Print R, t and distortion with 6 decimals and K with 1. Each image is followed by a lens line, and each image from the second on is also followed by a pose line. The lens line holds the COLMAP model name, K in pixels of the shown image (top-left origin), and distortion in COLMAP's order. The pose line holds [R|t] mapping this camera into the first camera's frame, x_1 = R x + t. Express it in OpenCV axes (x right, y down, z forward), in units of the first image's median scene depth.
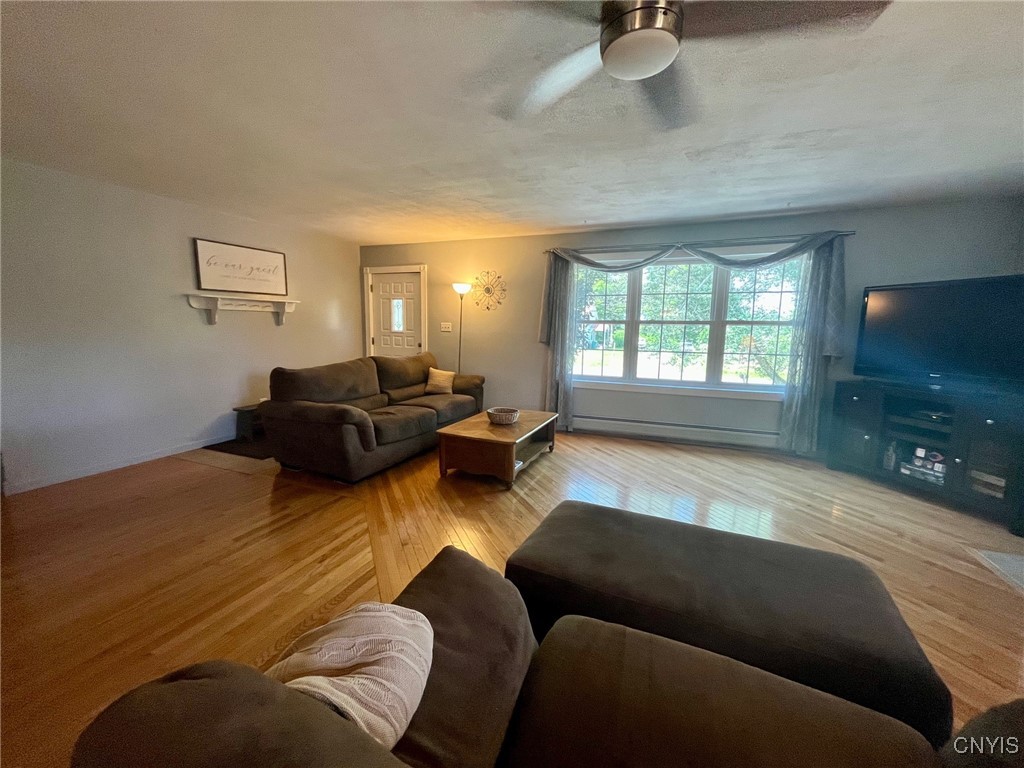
lens RADIAL K [[413.9, 0, 506.8], [0, 413.9, 383.2], [0, 0, 1]] dist [-0.002363, -0.000199]
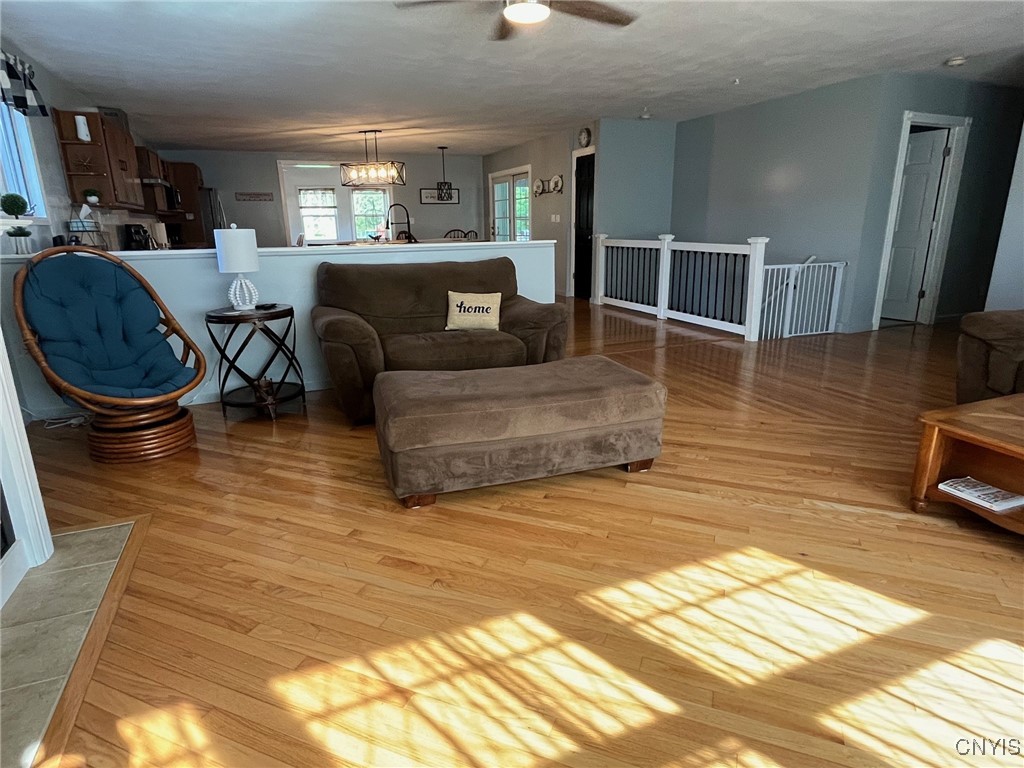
lens RADIAL K [[579.4, 0, 513.6], [0, 579.4, 385.0], [0, 0, 1]] dist [-0.000339, -0.003257]
pose [[-0.701199, 0.188619, -0.687563, 0.685691], [-0.089003, 0.933669, 0.346901, -0.073329], [0.707388, 0.304442, -0.637900, 0.894625]]
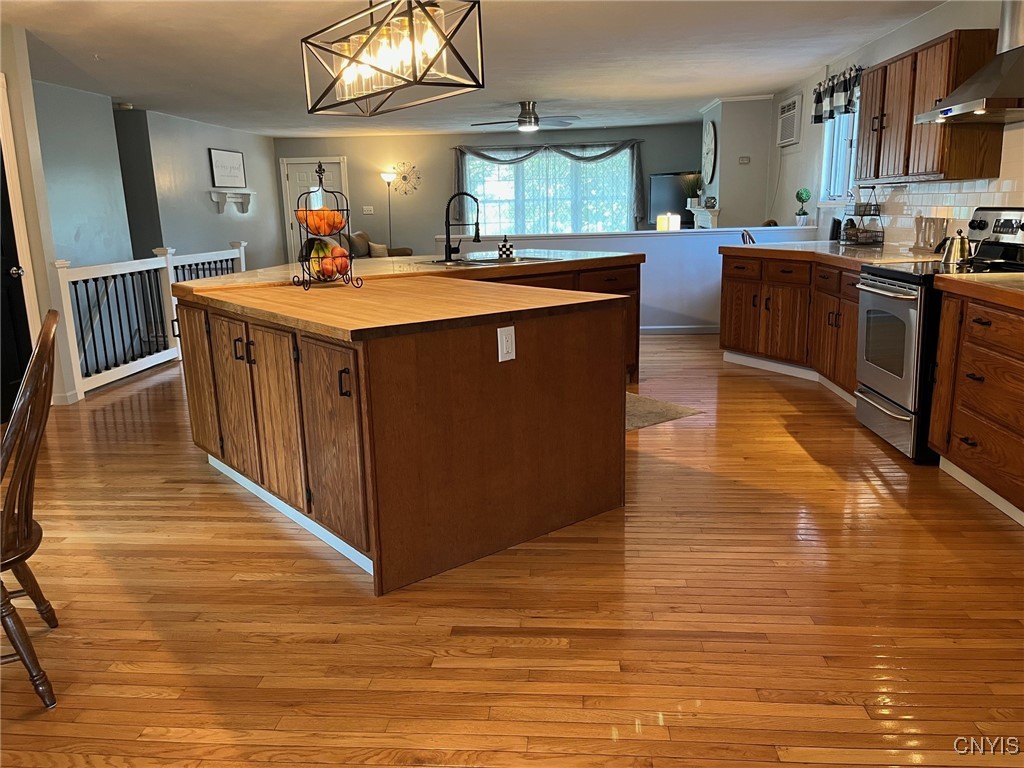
lens RADIAL K [[776.2, 0, 514.7], [0, 776.2, 384.2], [0, 0, 1]] dist [0.014738, -0.003513]
pose [[0.944905, -0.107118, 0.309322, -0.683400], [0.079762, 0.991805, 0.099807, 0.237072], [-0.317478, -0.069636, 0.945705, -1.766848]]
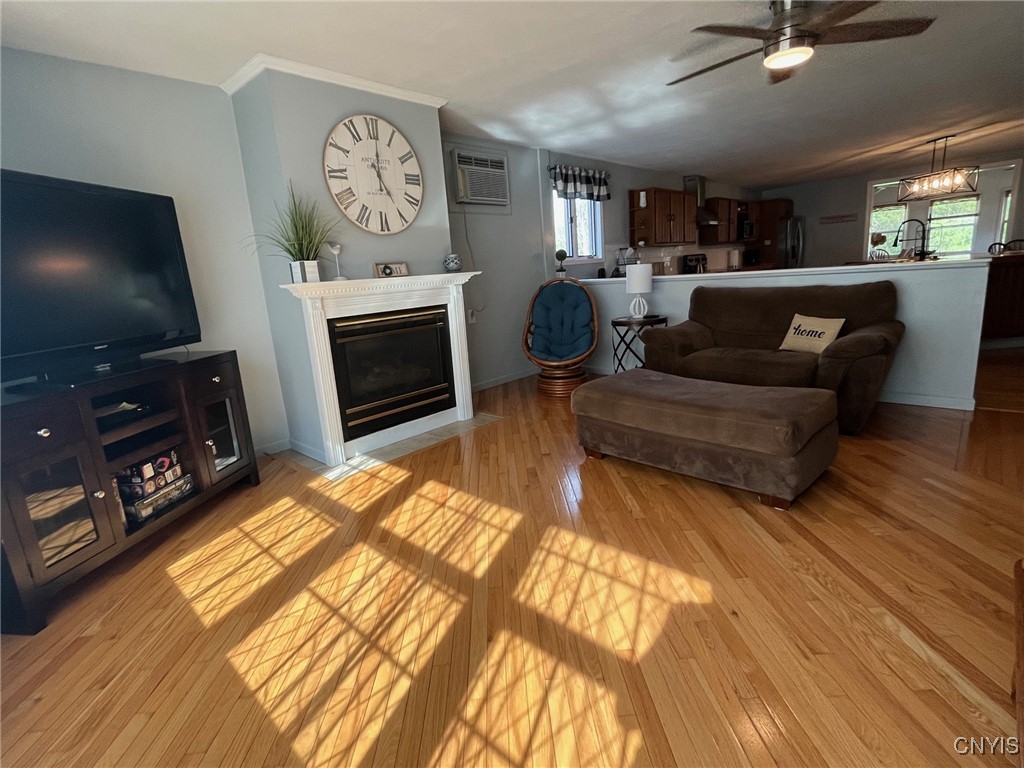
lens RADIAL K [[490.2, 0, 497.2], [0, 490.2, 384.7], [0, 0, 1]] dist [-0.002538, 0.000389]
pose [[-0.934372, -0.021290, 0.355661, 0.214584], [0.110004, 0.932209, 0.344798, -0.118272], [-0.338891, 0.361294, -0.868688, 1.151563]]
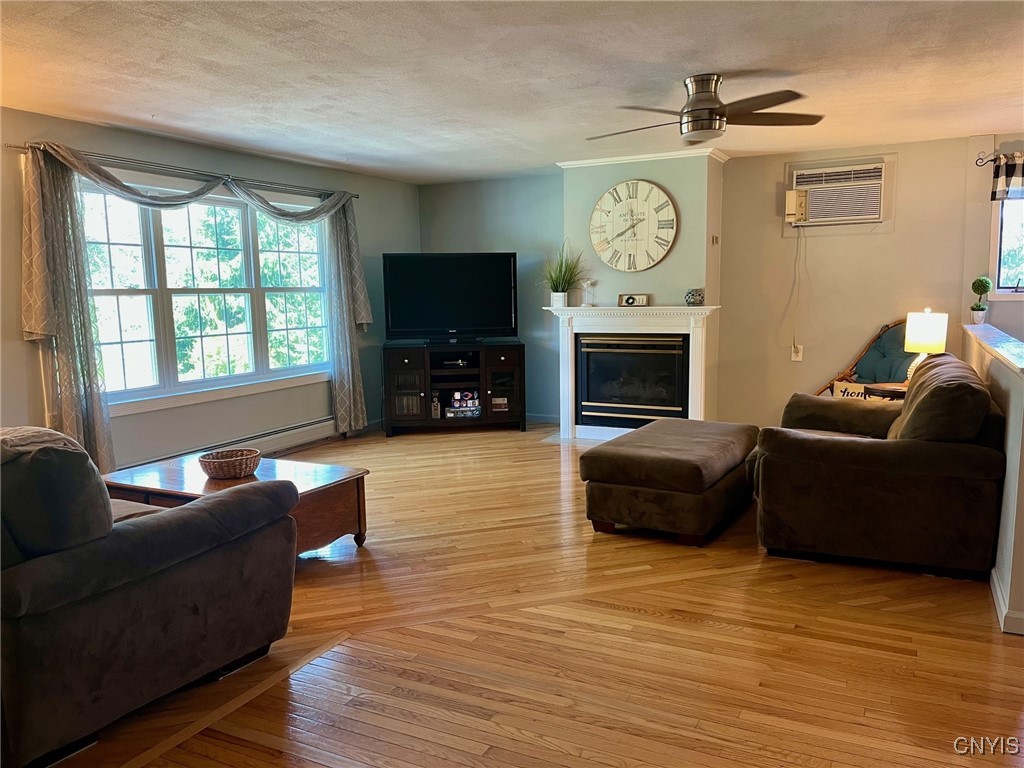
lens RADIAL K [[776.2, 0, 510.9], [0, 776.2, 393.3], [0, 0, 1]] dist [0.014738, -0.003513]
pose [[0.069920, -0.145407, 0.986898, -0.995570], [0.151806, 0.979348, 0.133540, -0.095887], [-0.985934, 0.140480, 0.090550, 0.522989]]
